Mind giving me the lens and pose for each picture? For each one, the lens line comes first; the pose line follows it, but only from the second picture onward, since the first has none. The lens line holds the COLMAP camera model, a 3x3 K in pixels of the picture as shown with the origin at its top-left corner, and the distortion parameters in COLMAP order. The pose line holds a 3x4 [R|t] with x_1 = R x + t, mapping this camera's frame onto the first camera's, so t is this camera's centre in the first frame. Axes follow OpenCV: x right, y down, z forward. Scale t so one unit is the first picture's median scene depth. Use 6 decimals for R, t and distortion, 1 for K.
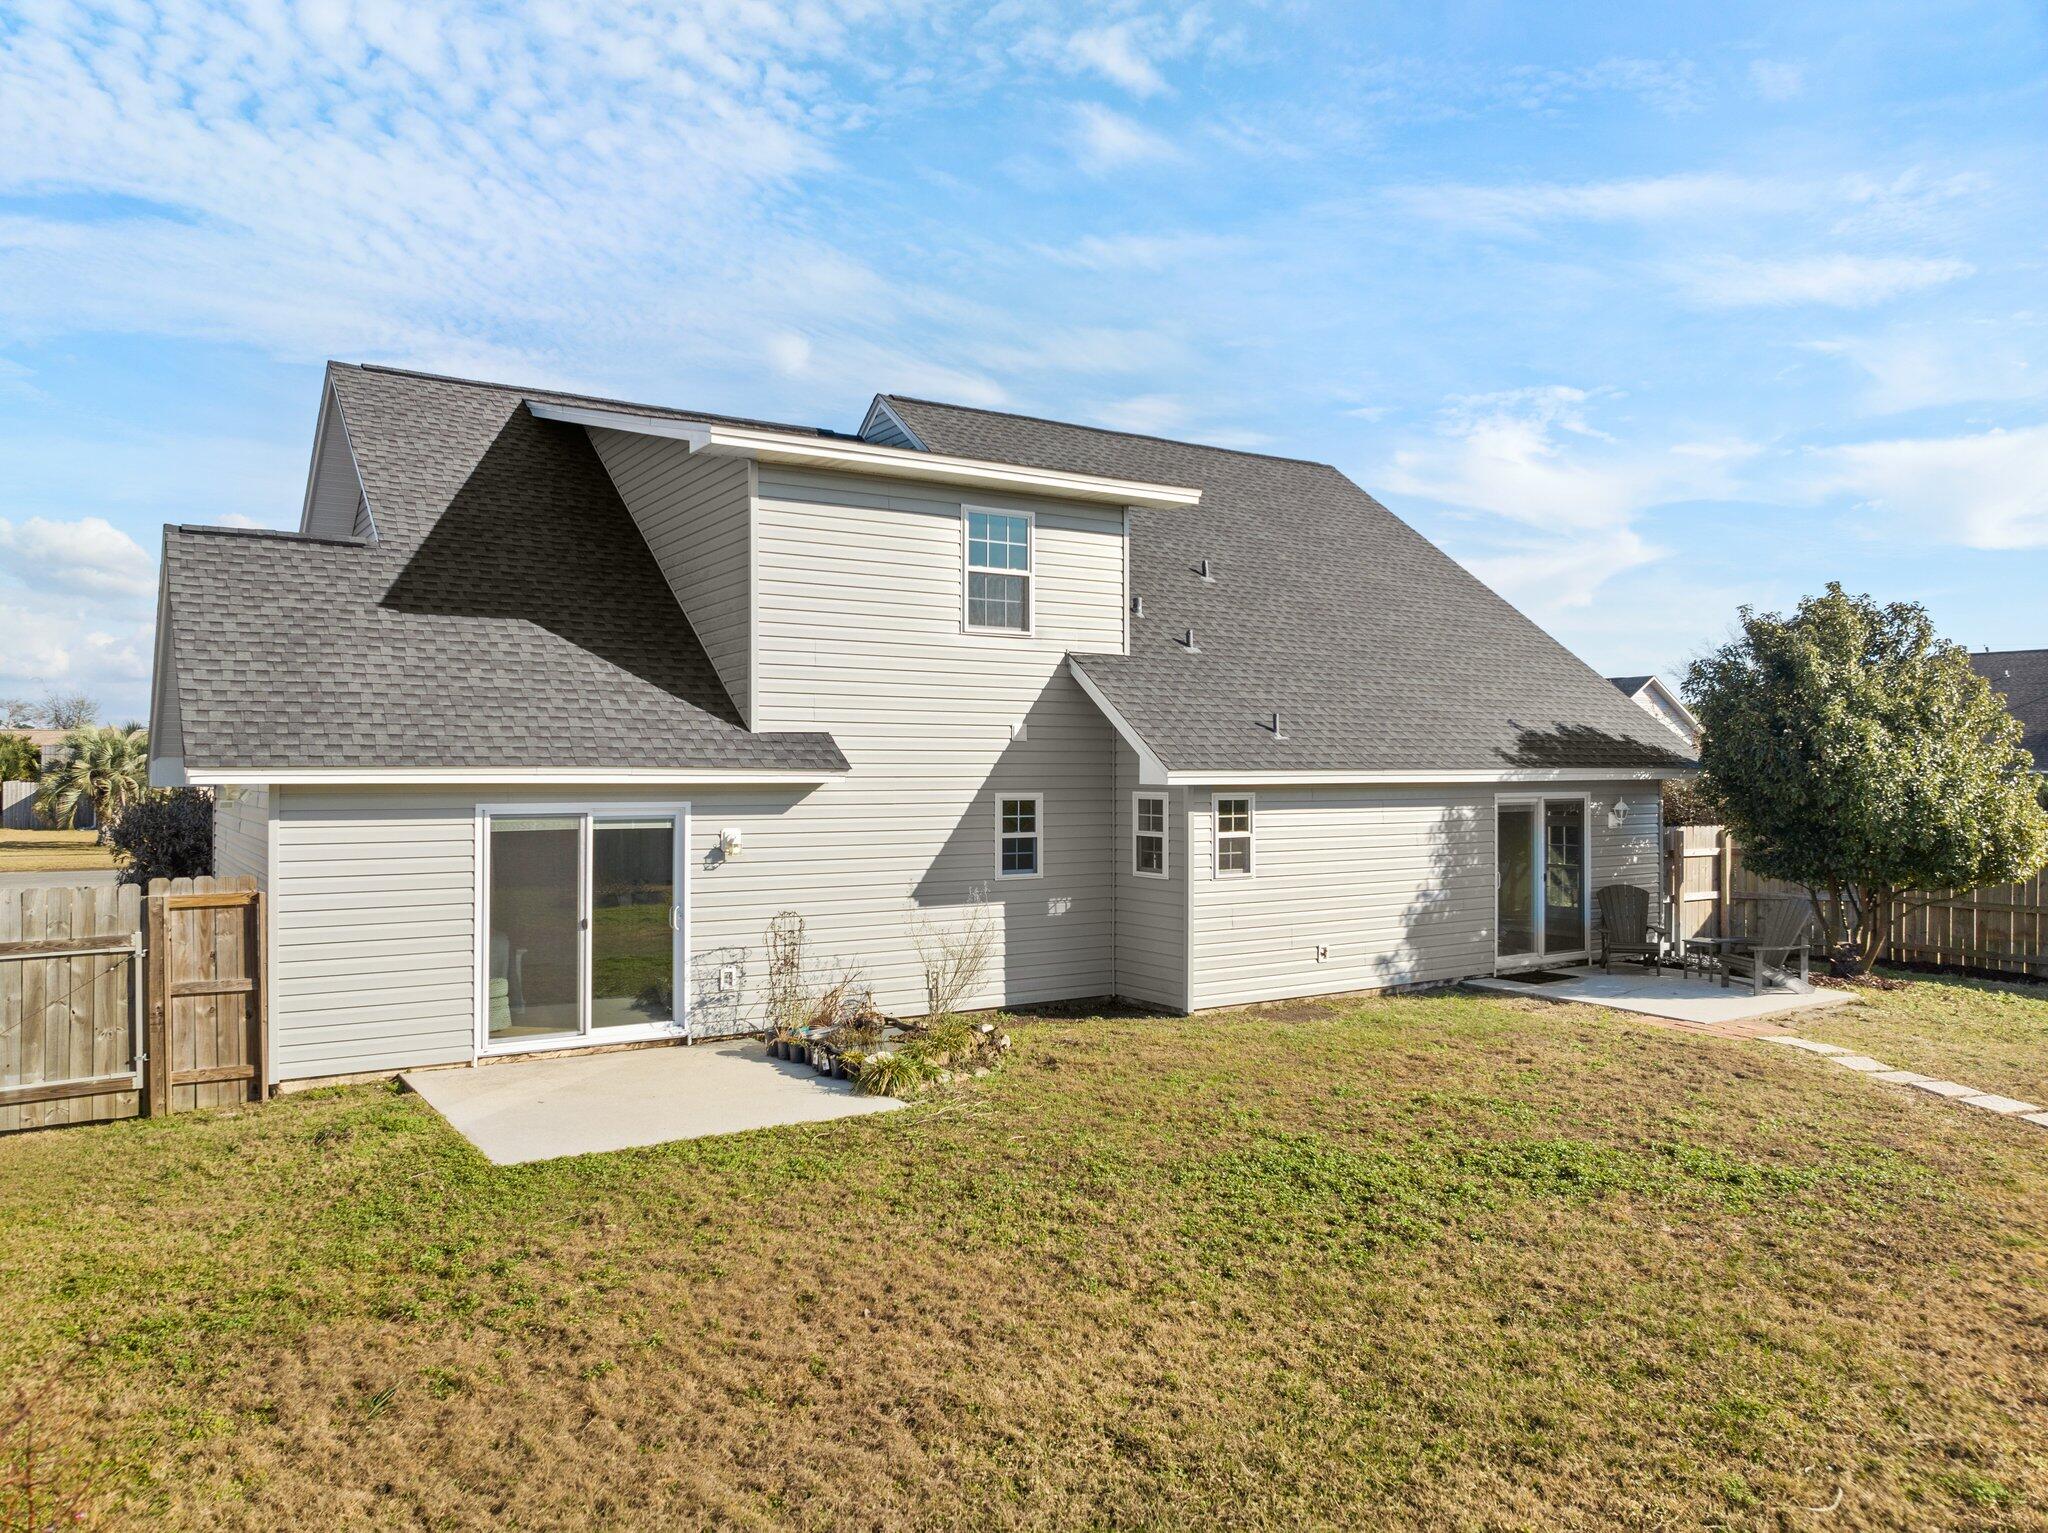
lens RADIAL K [[1422.4, 0, 1024.3], [0, 1422.4, 755.1], [0, 0, 1]] dist [-0.003352, -0.000348]
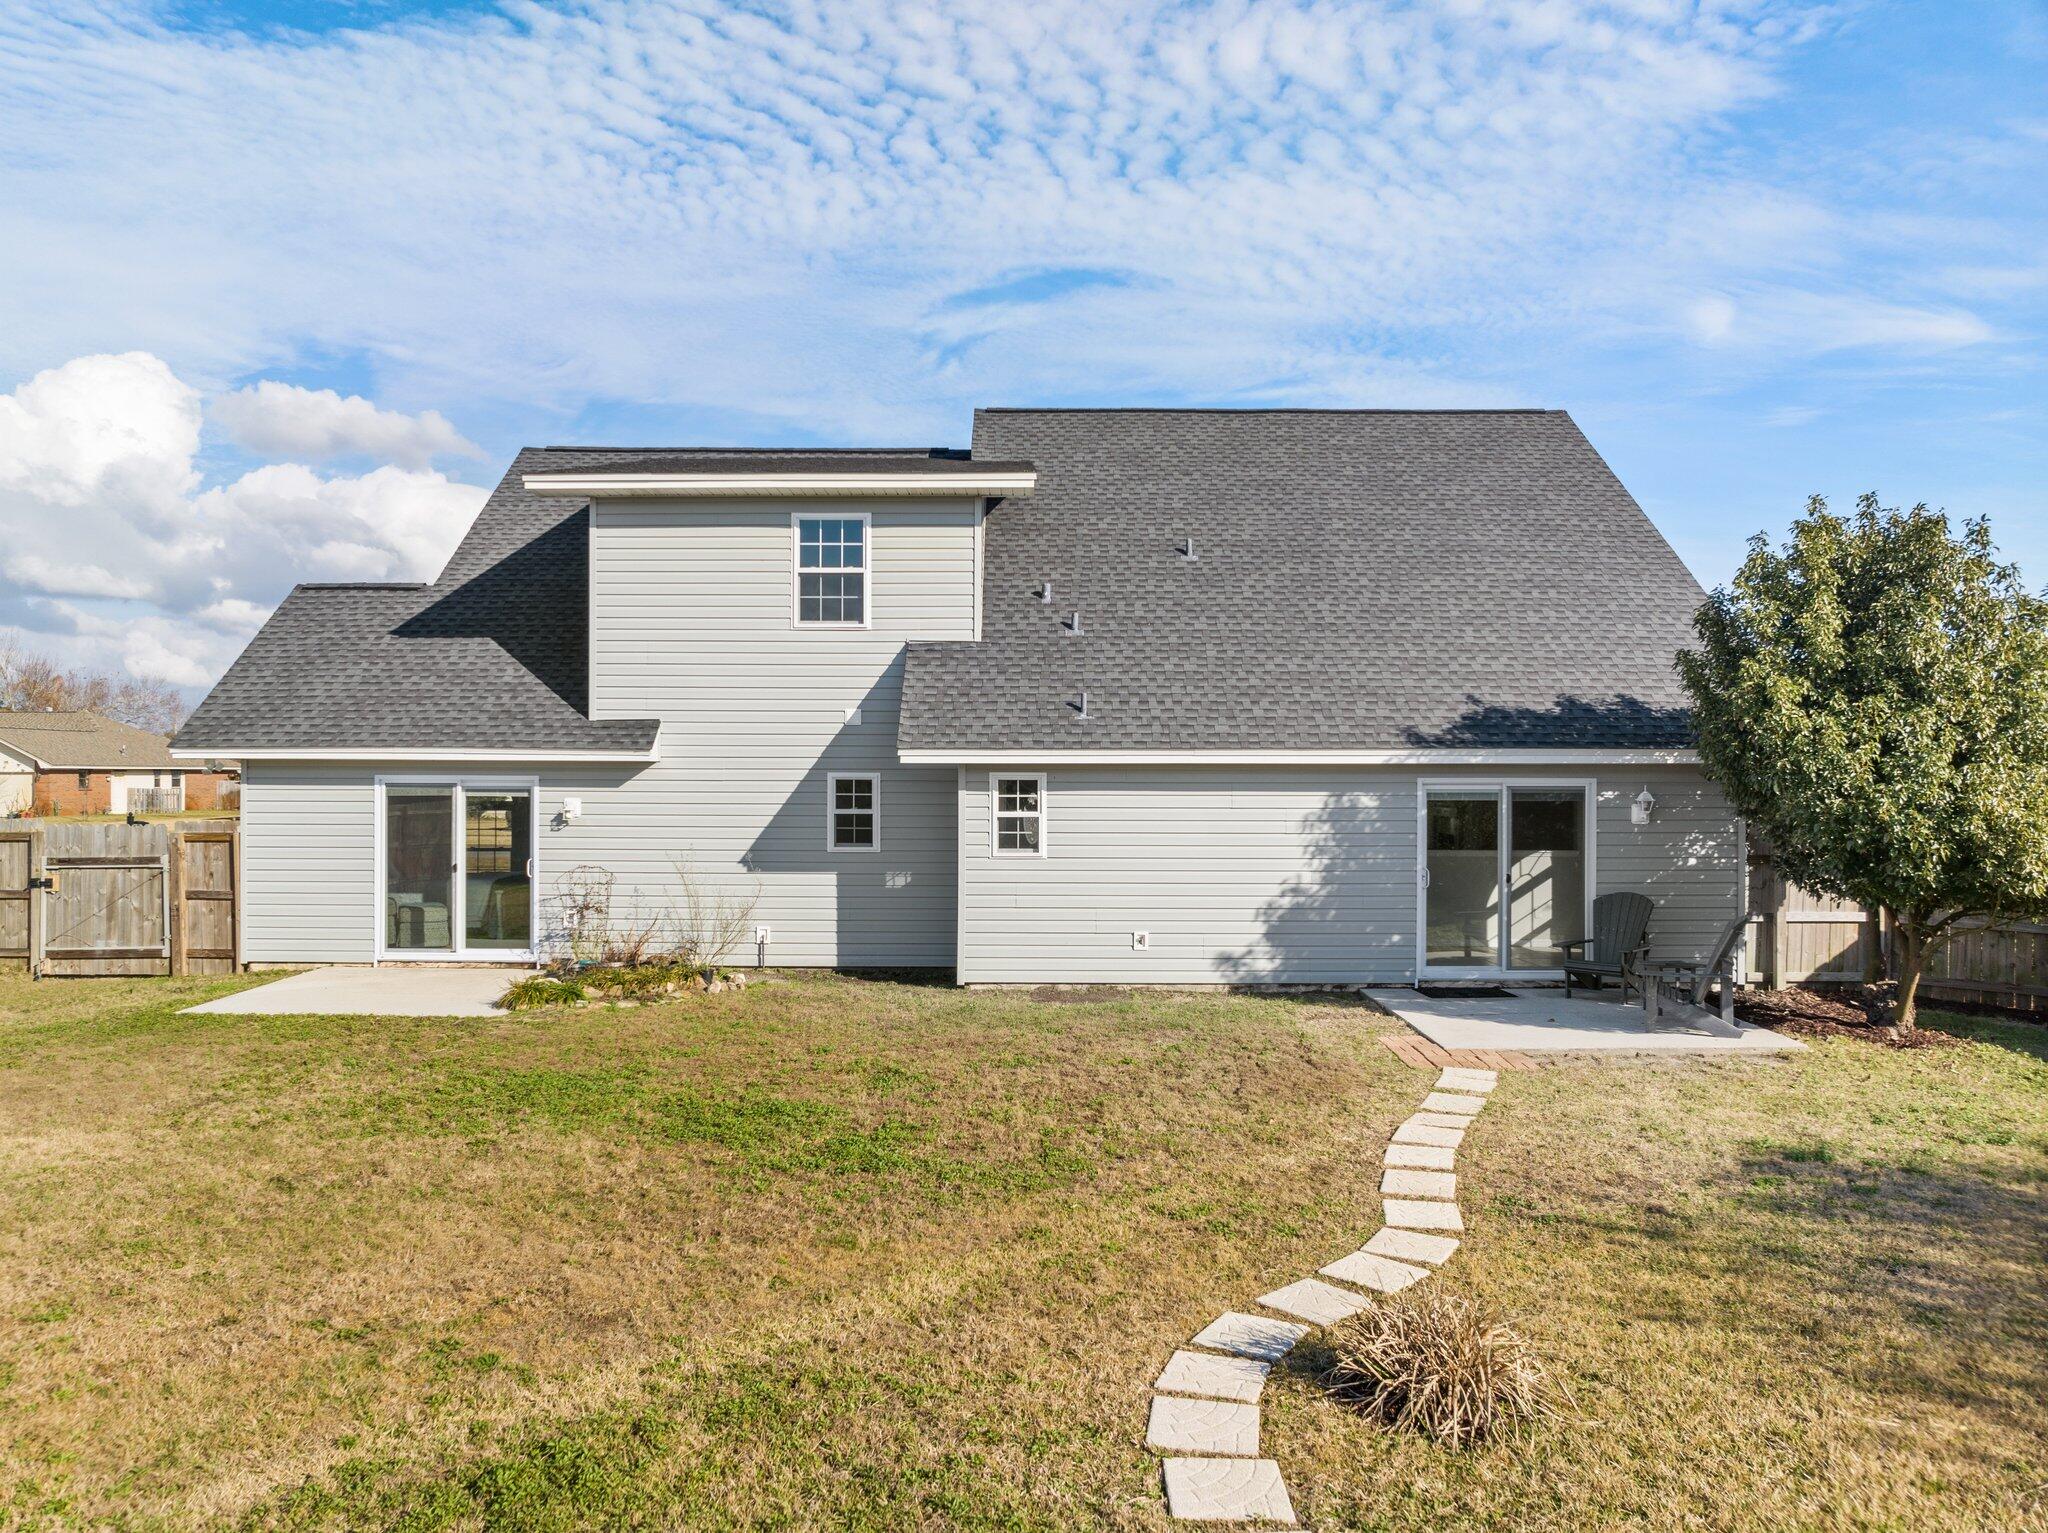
lens RADIAL K [[1422.4, 0, 1023.4], [0, 1422.4, 781.5], [0, 0, 1]] dist [-0.003352, -0.000348]
pose [[0.836976, 0.005190, -0.547216, 0.708640], [0.001938, 0.999921, 0.012448, 0.020185], [0.547237, -0.011479, 0.836899, 0.161502]]
